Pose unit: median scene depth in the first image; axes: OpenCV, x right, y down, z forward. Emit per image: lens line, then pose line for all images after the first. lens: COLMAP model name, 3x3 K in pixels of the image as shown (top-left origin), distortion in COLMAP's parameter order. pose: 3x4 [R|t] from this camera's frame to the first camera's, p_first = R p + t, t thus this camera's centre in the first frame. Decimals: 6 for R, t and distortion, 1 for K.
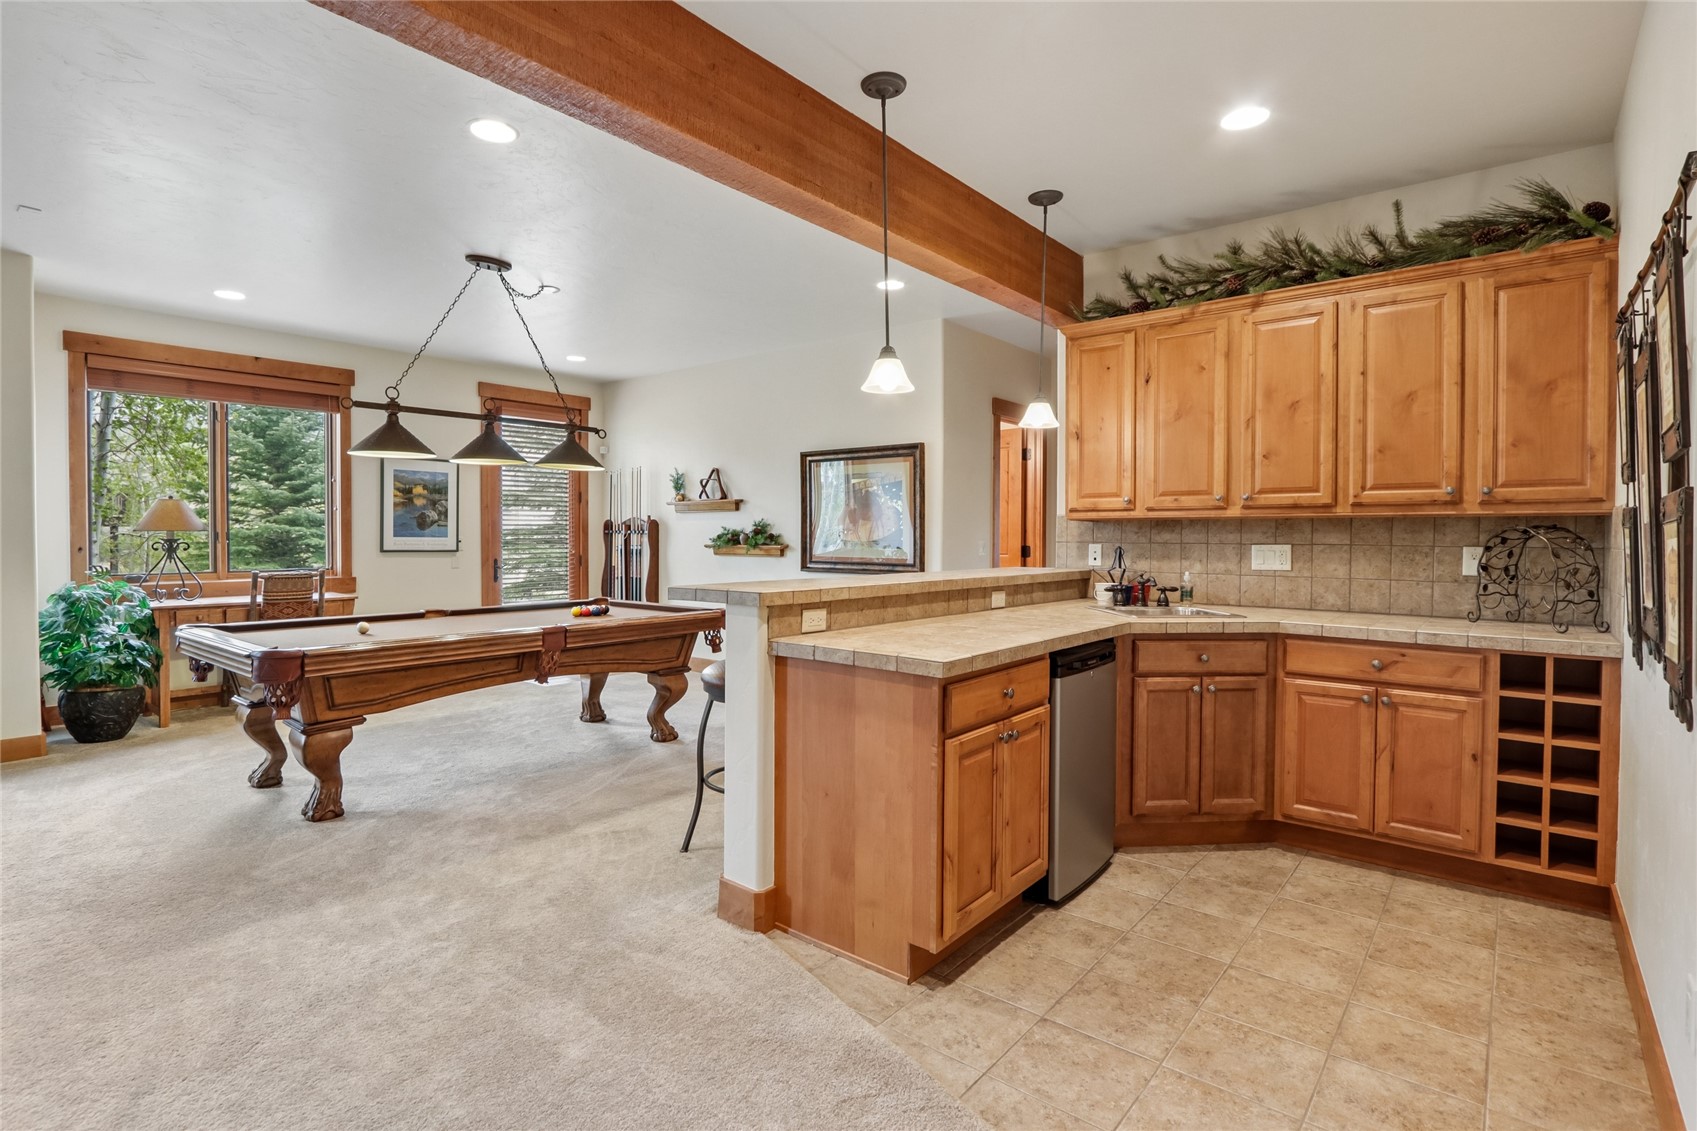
lens RADIAL K [[818.5, 0, 848.7], [0, 818.5, 551.3], [0, 0, 1]] dist [-0.015897, 0.004044]
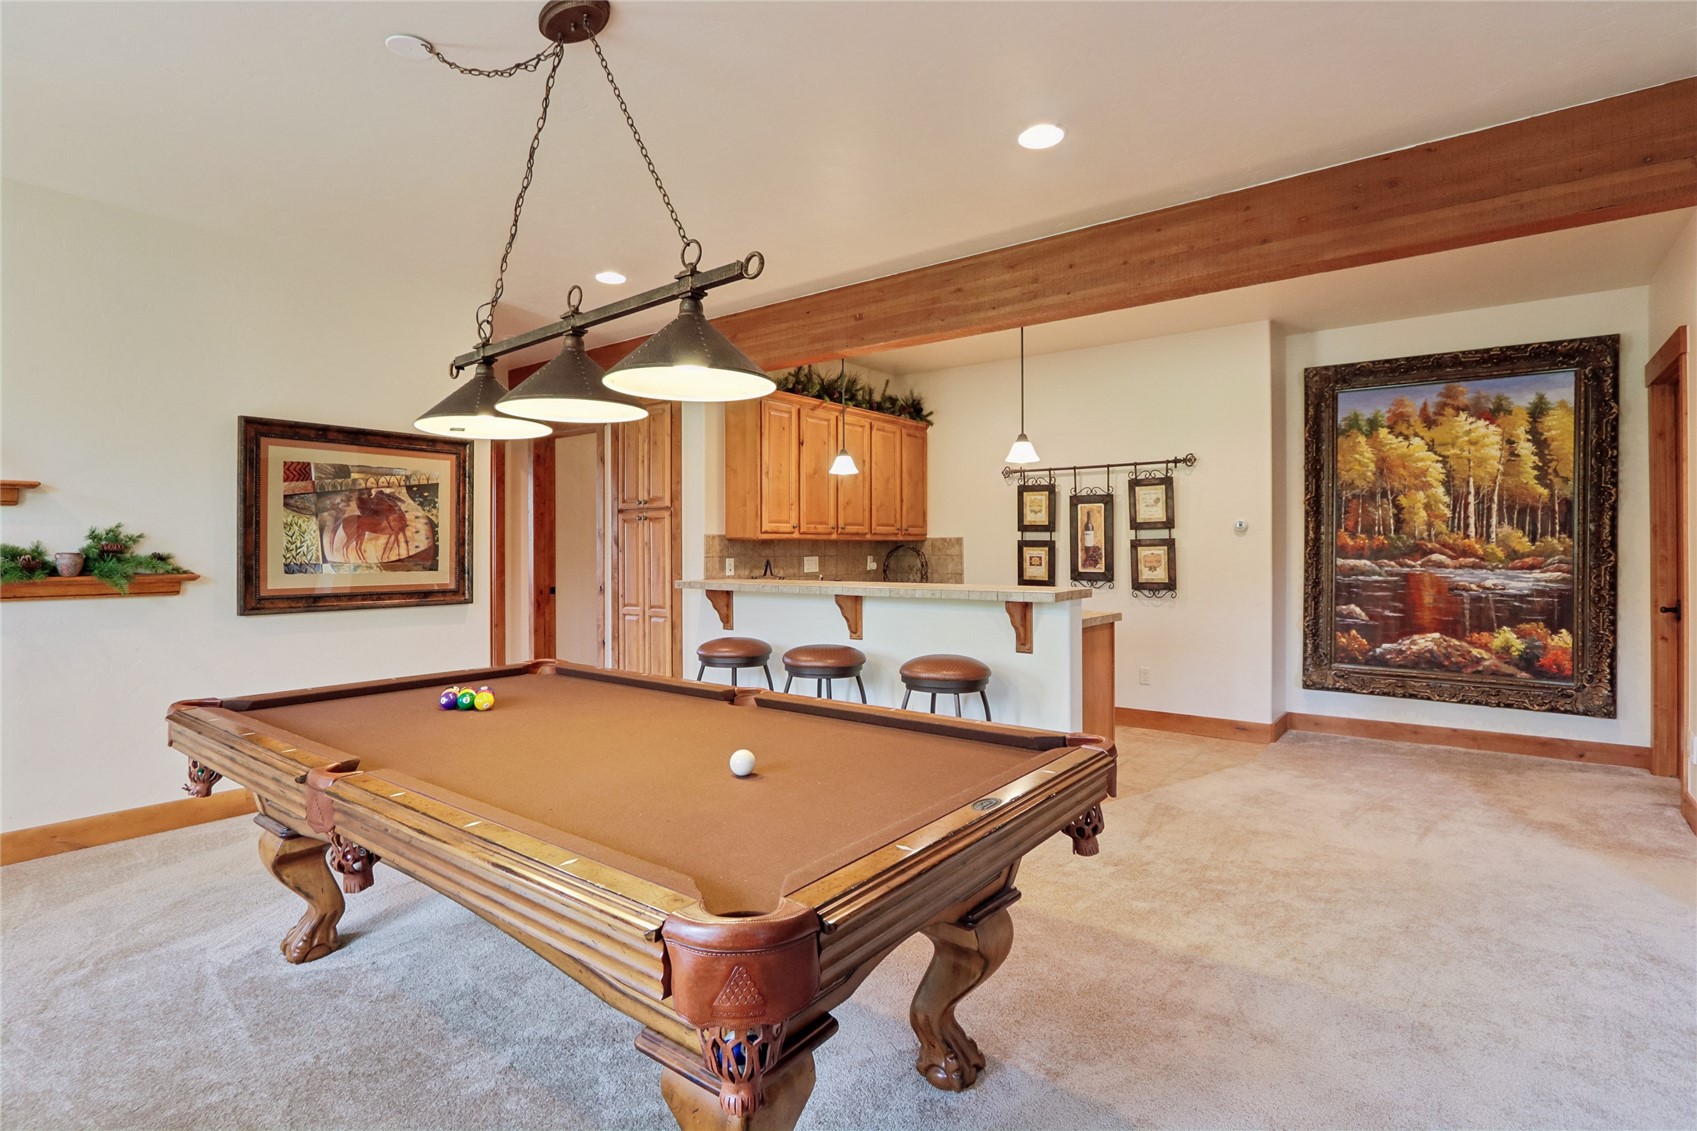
lens RADIAL K [[818.5, 0, 847.4], [0, 818.5, 556.0], [0, 0, 1]] dist [-0.015897, 0.004044]
pose [[-0.009127, -0.010923, 0.999899, -0.678613], [0.024675, 0.999633, 0.011146, -0.016060], [-0.999654, 0.024774, -0.008854, 0.595135]]
